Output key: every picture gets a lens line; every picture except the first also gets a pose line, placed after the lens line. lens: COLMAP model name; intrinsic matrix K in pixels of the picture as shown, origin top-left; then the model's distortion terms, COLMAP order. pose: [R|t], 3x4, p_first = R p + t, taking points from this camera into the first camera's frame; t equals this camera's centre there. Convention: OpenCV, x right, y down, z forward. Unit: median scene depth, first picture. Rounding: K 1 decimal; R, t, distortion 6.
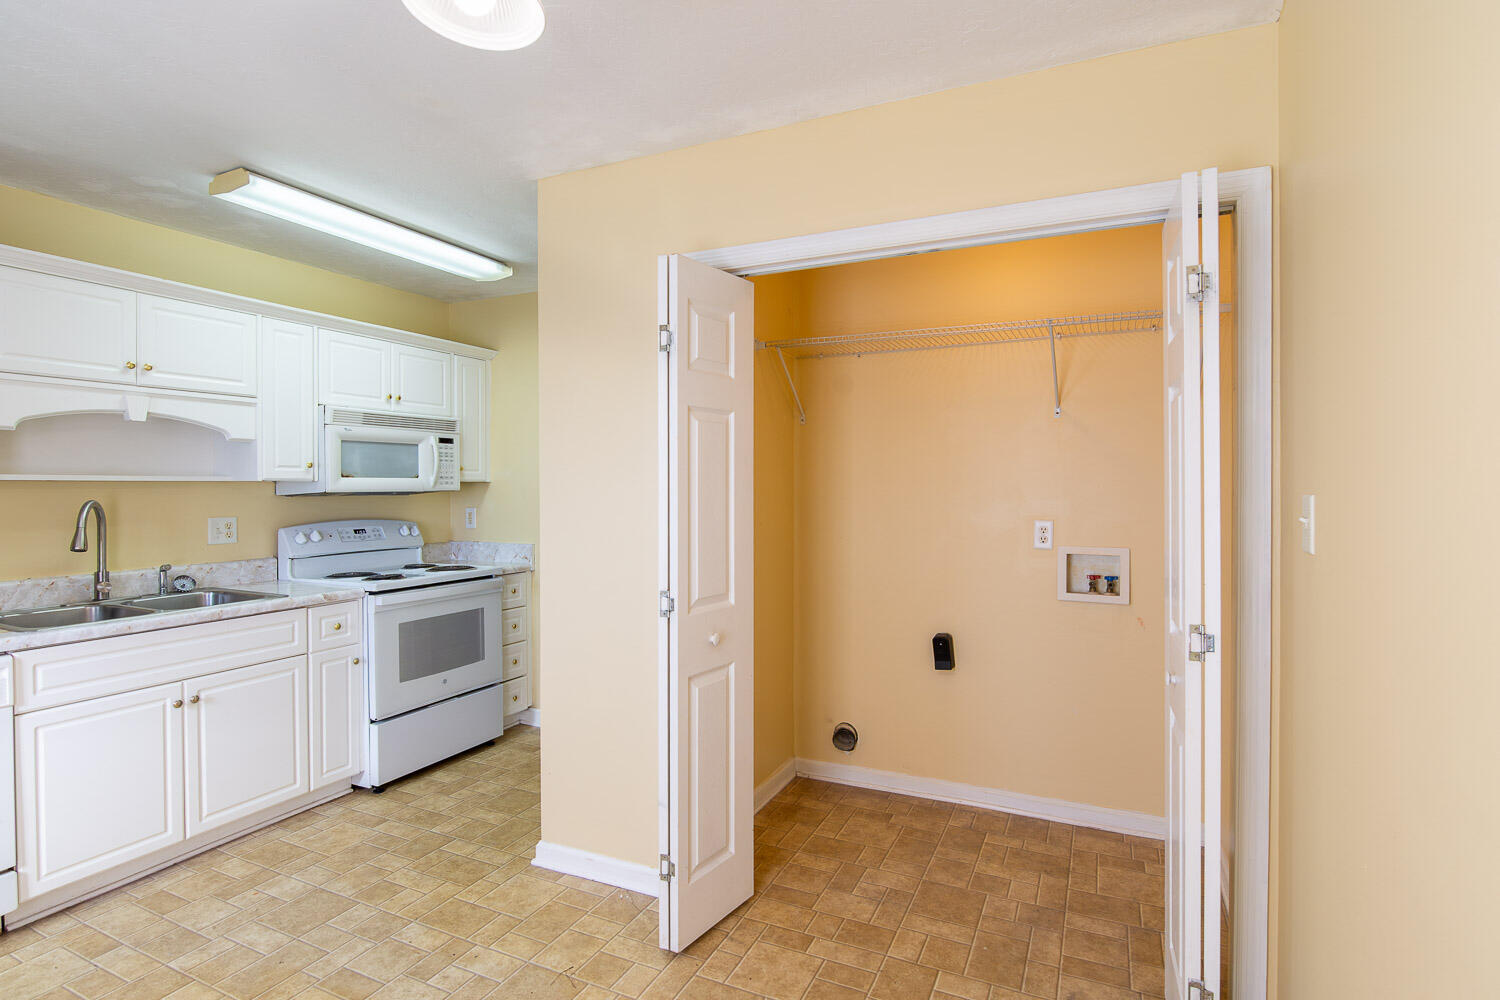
lens RADIAL K [[746.6, 0, 749.9], [0, 746.6, 491.6], [0, 0, 1]] dist [-0.008927, -0.002187]
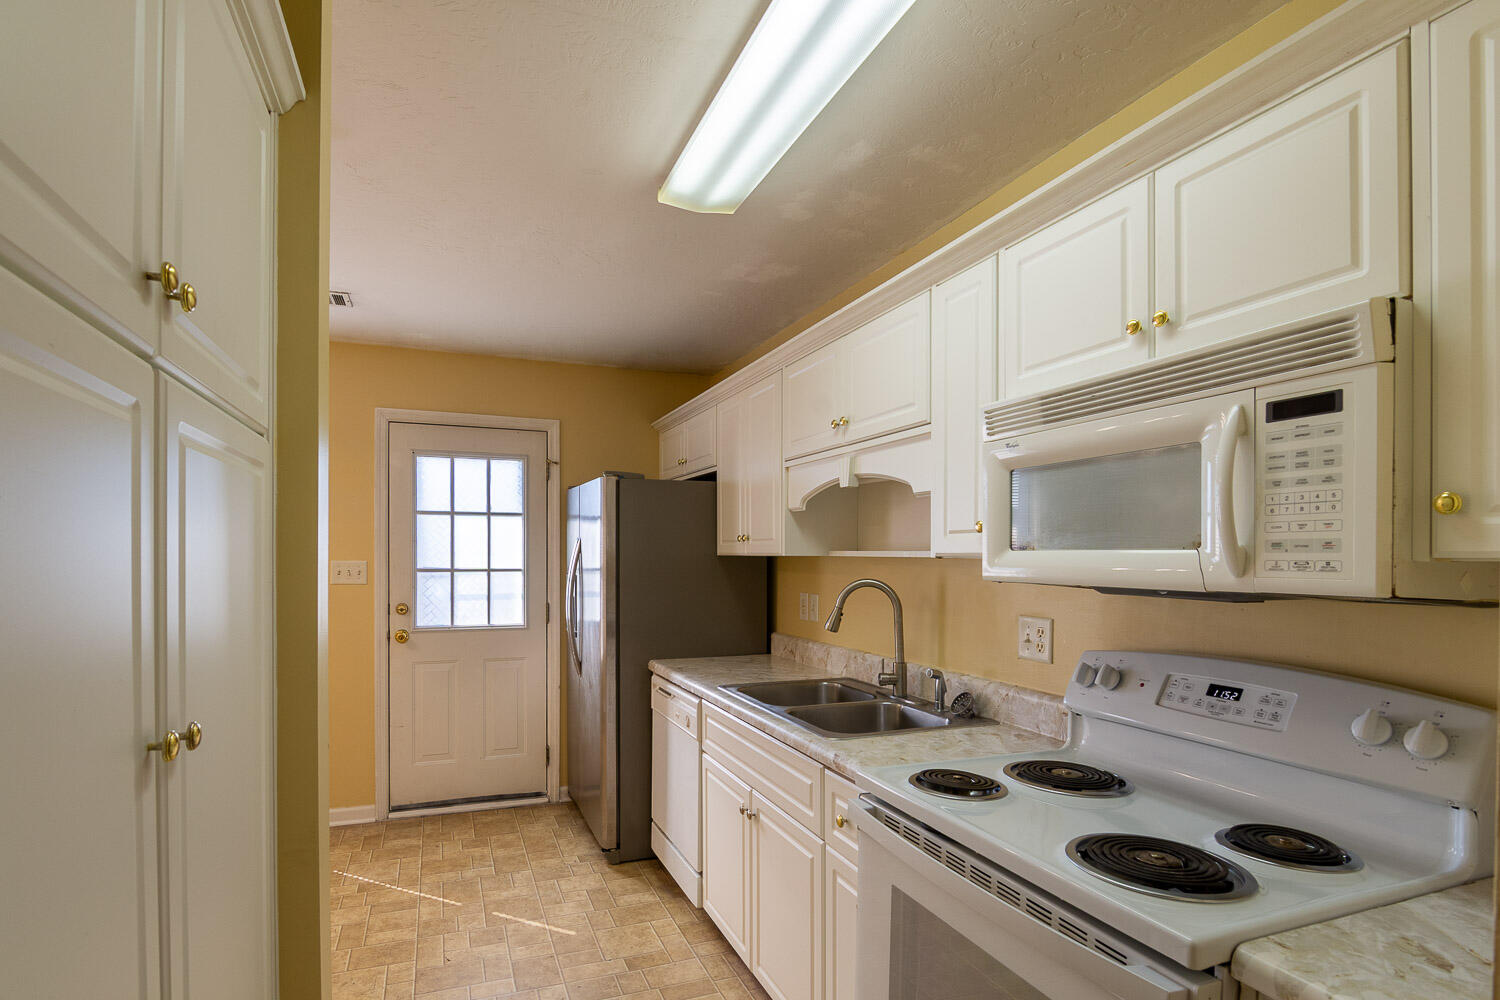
lens RADIAL K [[746.6, 0, 693.3], [0, 746.6, 557.0], [0, 0, 1]] dist [-0.008927, -0.002187]
pose [[-0.711048, 0.000735, -0.703143, -0.087546], [-0.009721, 0.999894, 0.010875, -0.019634], [0.703076, 0.014568, -0.710965, 1.308690]]
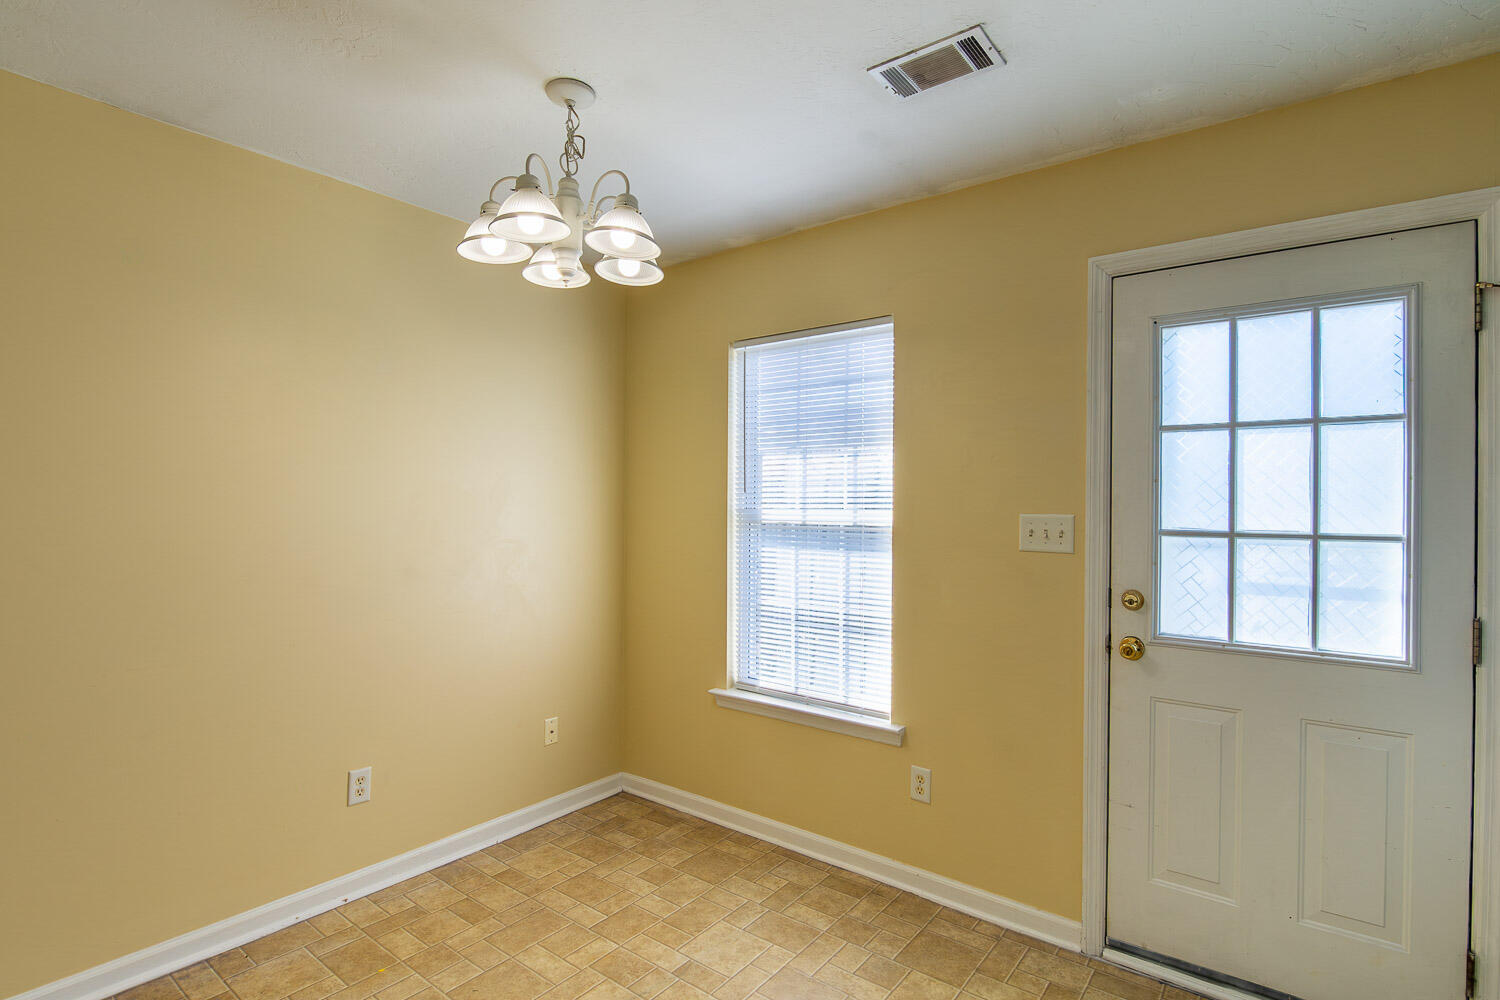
lens RADIAL K [[746.6, 0, 757.9], [0, 746.6, 504.8], [0, 0, 1]] dist [-0.008927, -0.002187]
pose [[-0.977900, -0.005177, 0.209009, -0.467374], [-0.002667, 0.999921, 0.012291, -0.011934], [-0.209056, 0.011462, -0.977837, 0.778196]]
